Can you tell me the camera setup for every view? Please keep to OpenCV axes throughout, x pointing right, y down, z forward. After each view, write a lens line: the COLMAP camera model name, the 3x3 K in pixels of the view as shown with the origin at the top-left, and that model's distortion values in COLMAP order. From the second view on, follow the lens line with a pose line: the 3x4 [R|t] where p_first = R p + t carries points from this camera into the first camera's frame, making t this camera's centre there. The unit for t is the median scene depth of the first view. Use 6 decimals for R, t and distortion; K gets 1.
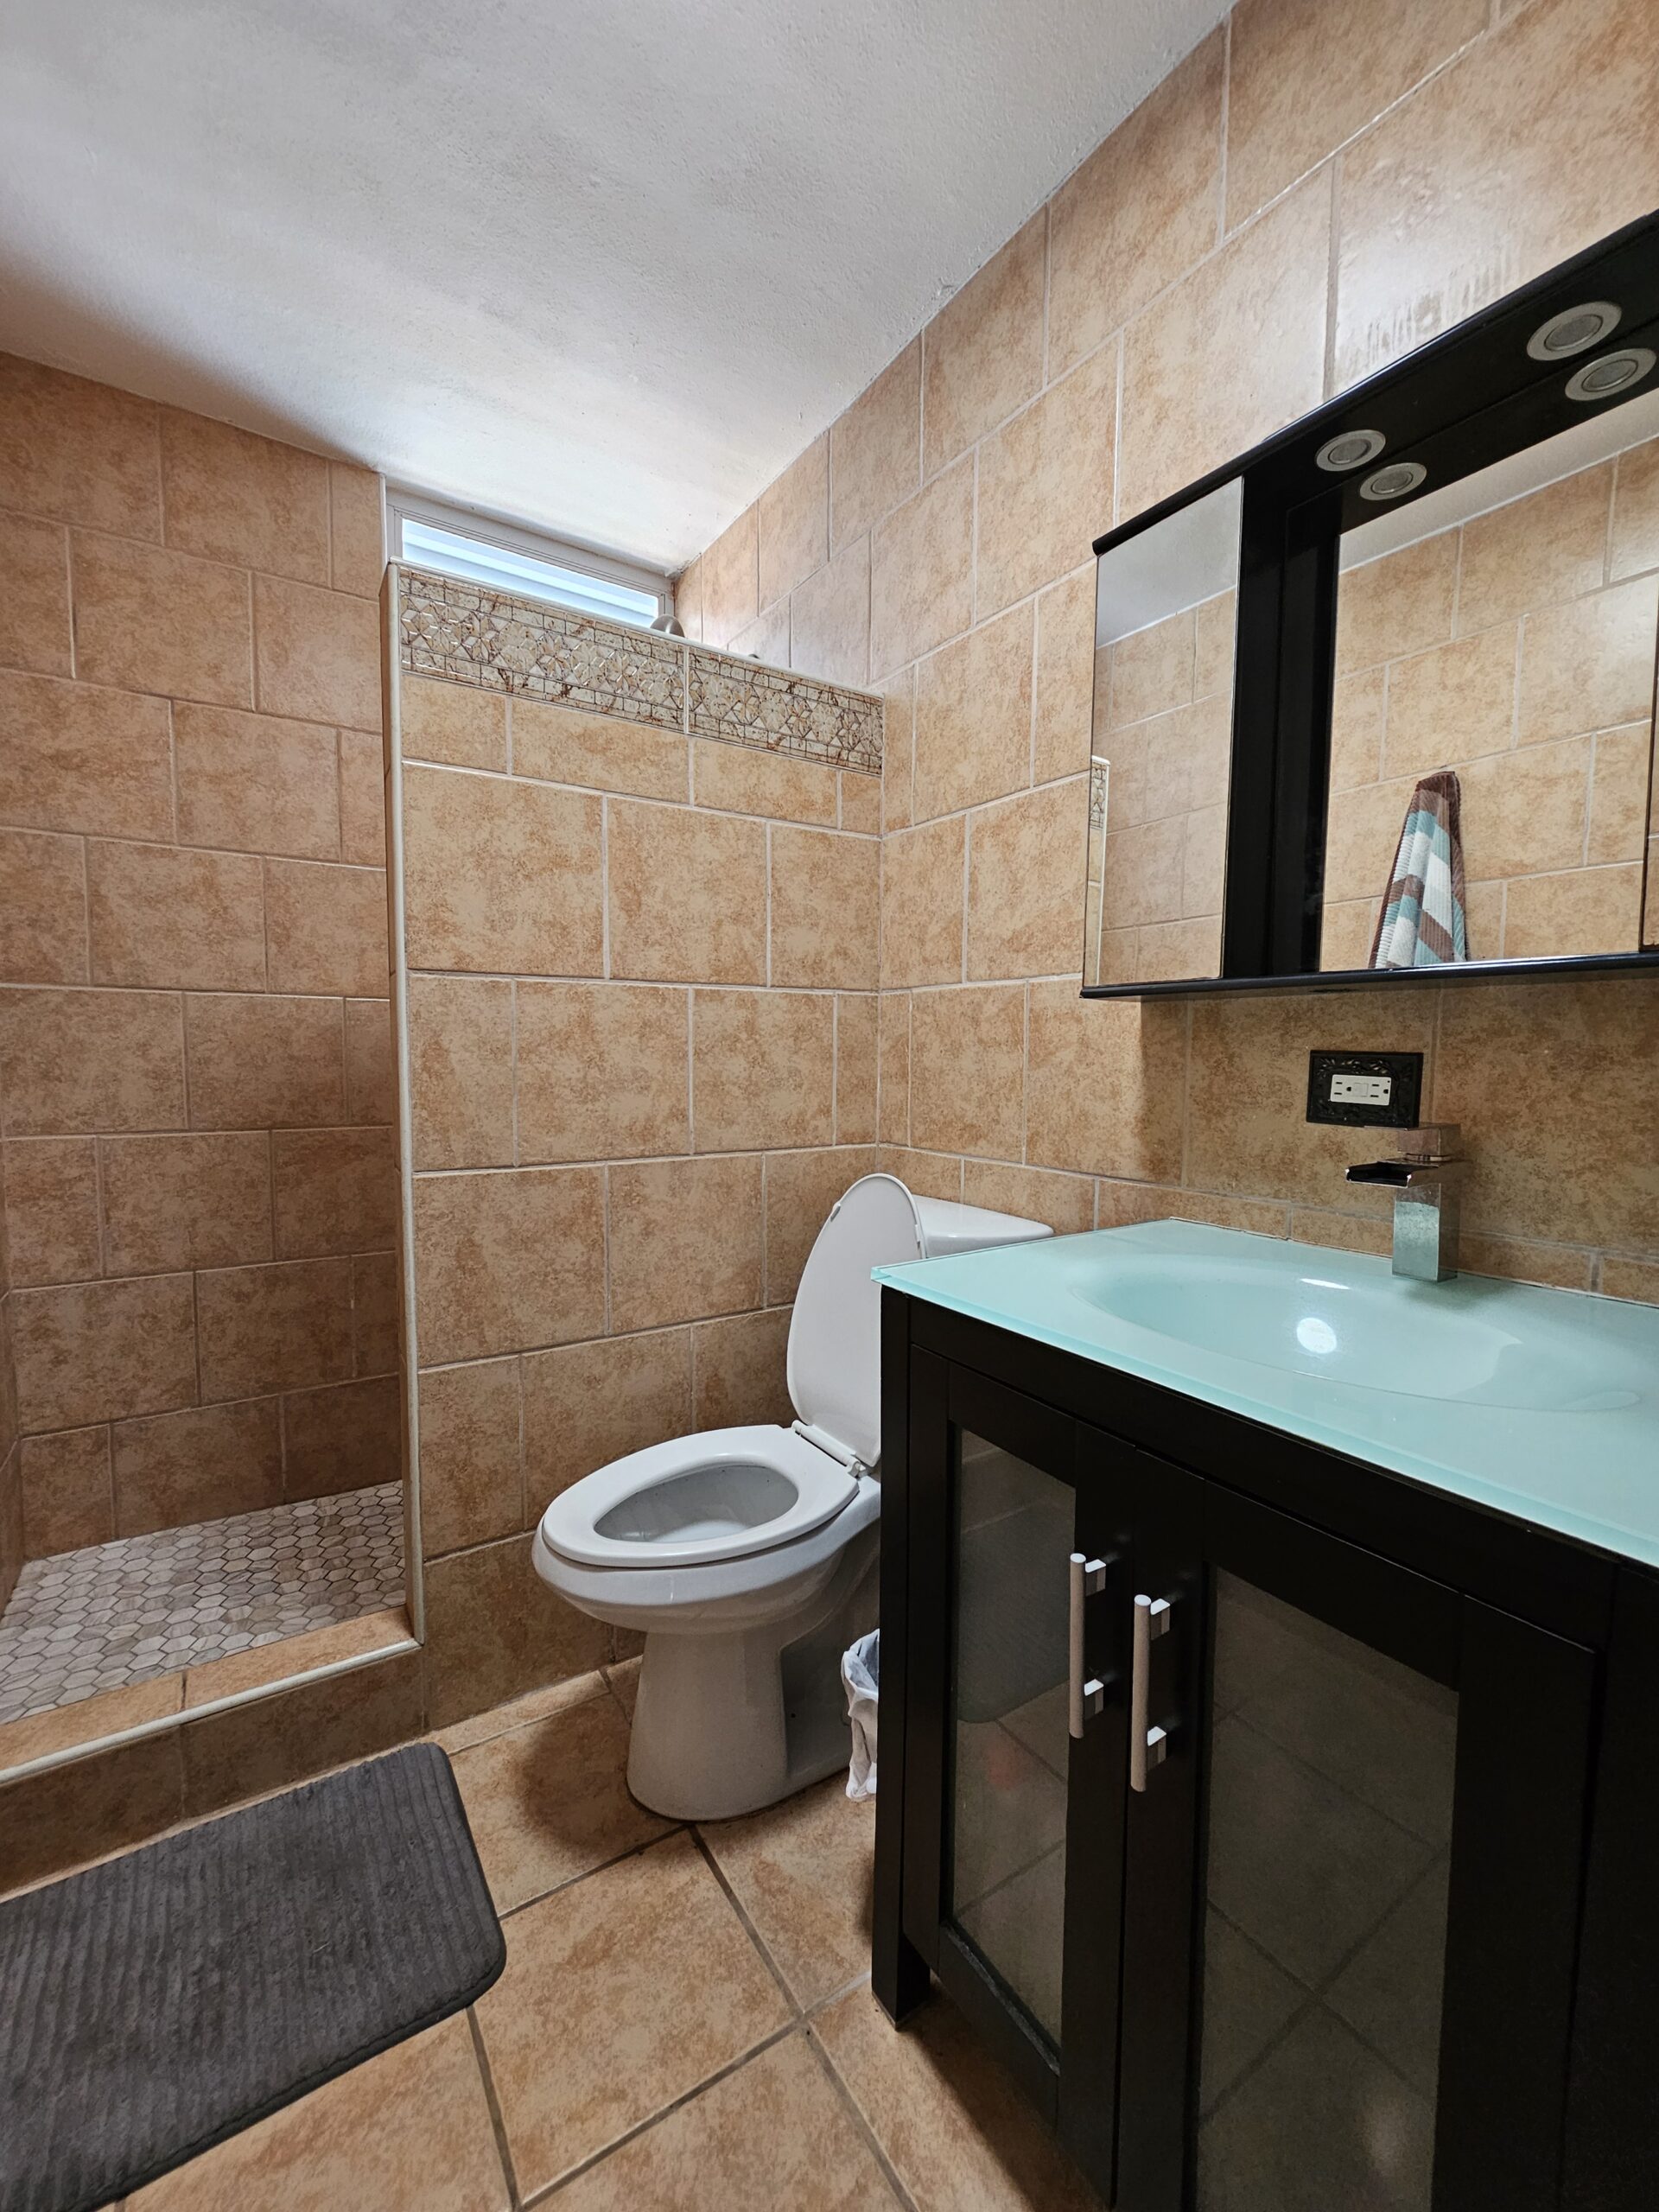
lens RADIAL K [[906.8, 0, 846.5], [0, 906.8, 1104.3], [0, 0, 1]] dist [-0.007580, 0.001162]
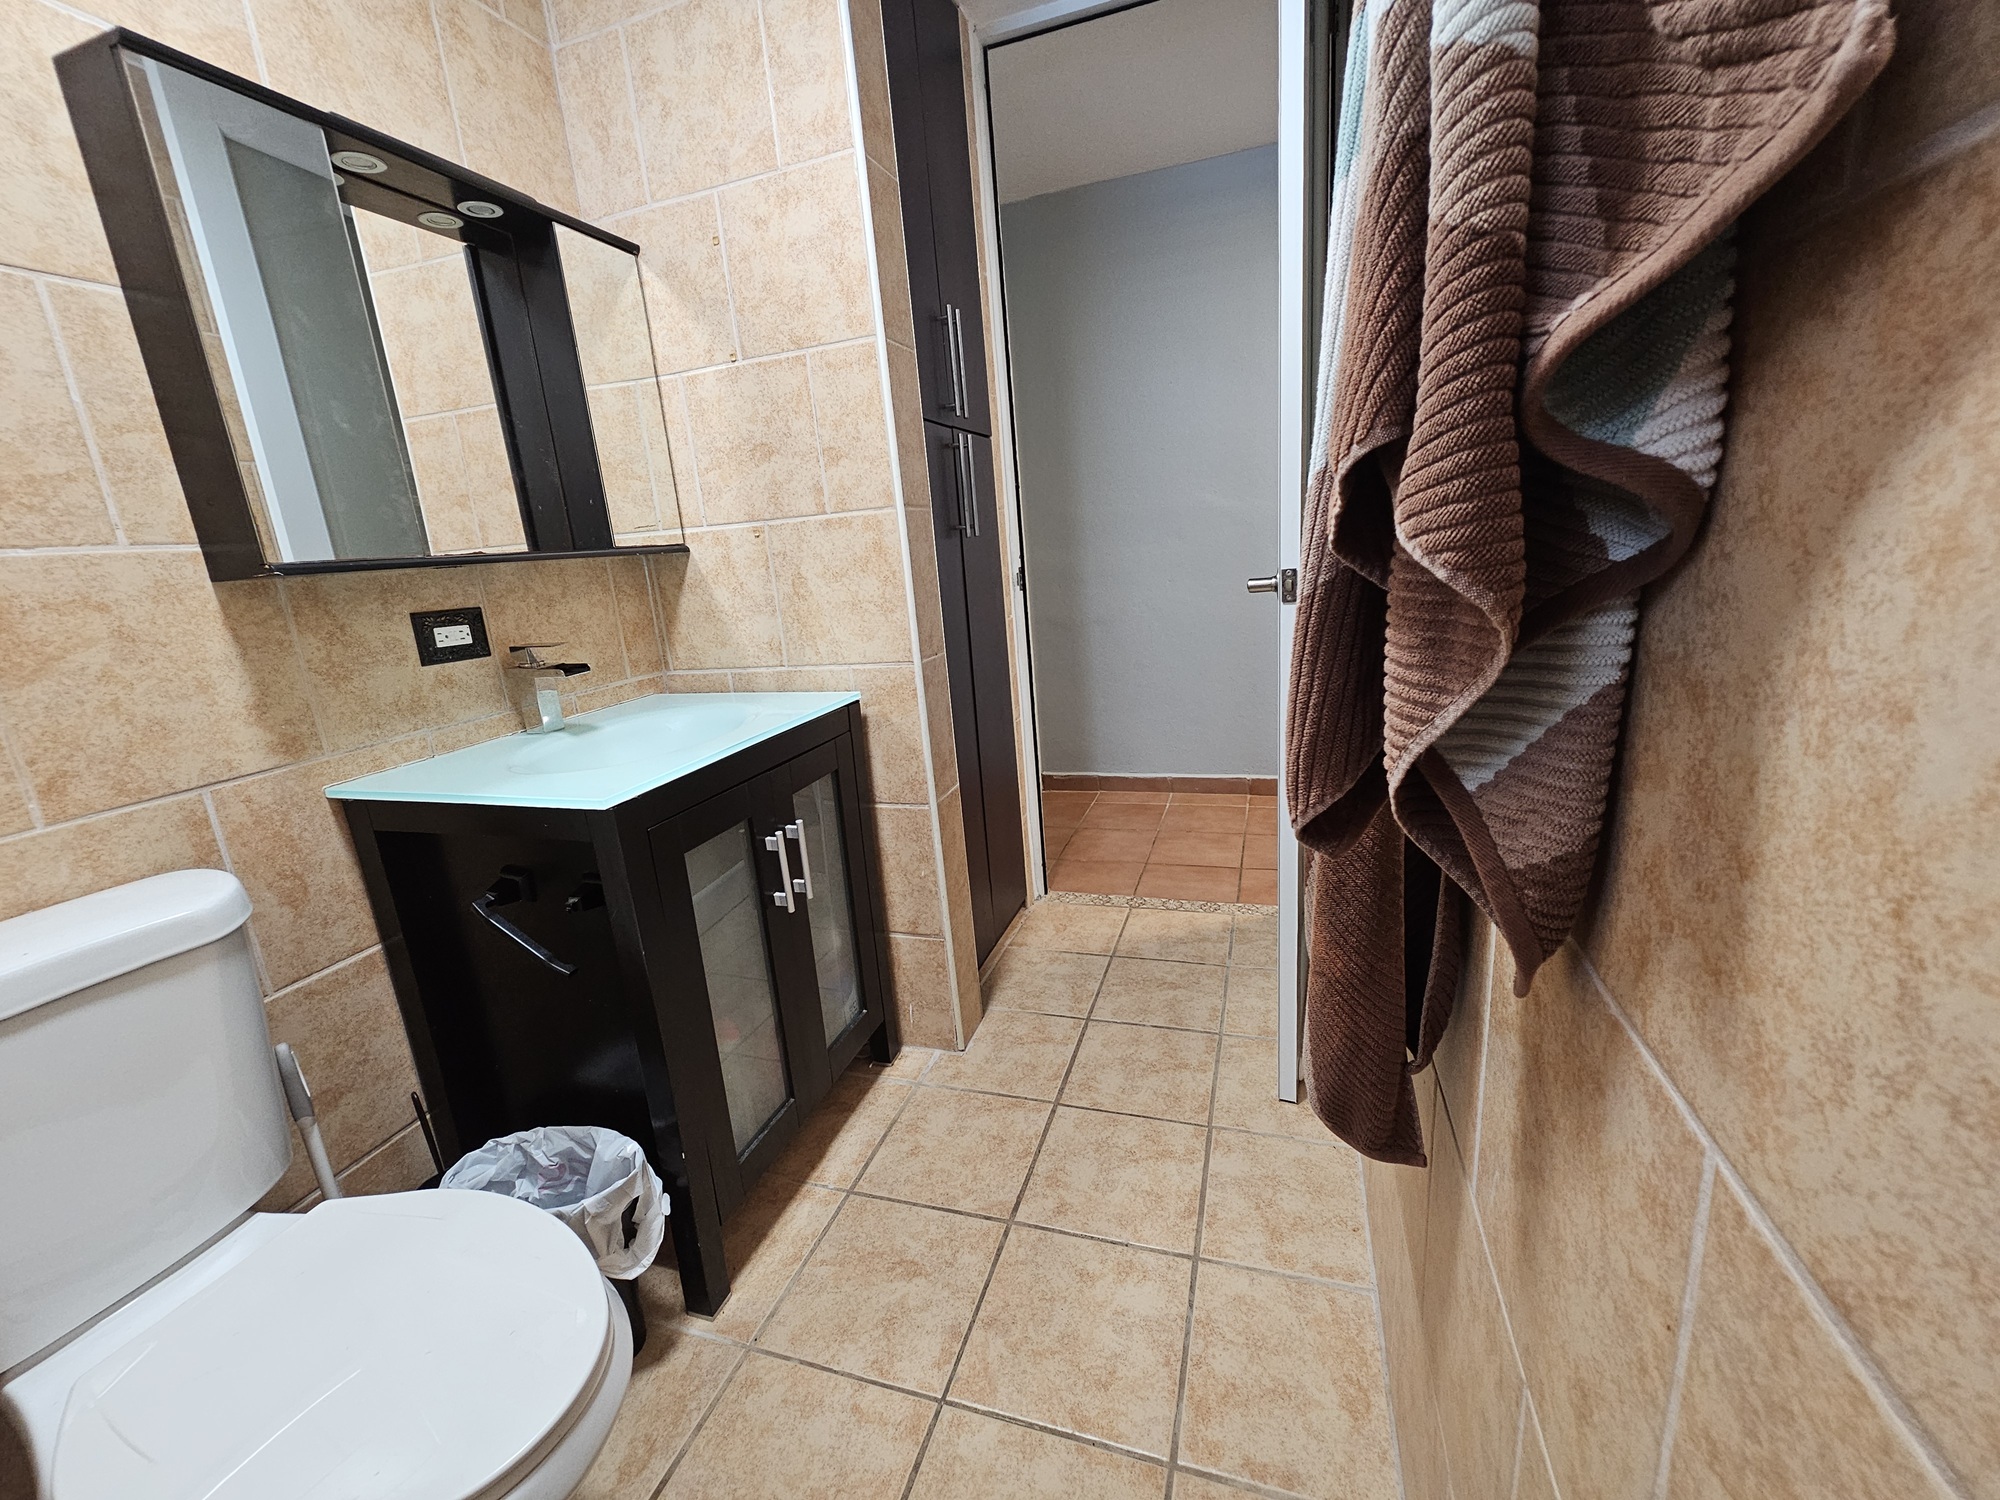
lens RADIAL K [[819.9, 0, 1003.0], [0, 819.9, 755.2], [0, 0, 1]] dist [-0.007580, 0.001162]
pose [[-0.619209, -0.148705, 0.771017, -0.979085], [0.131131, 0.948532, 0.288255, -0.092066], [-0.774199, 0.279594, -0.567840, 1.051050]]
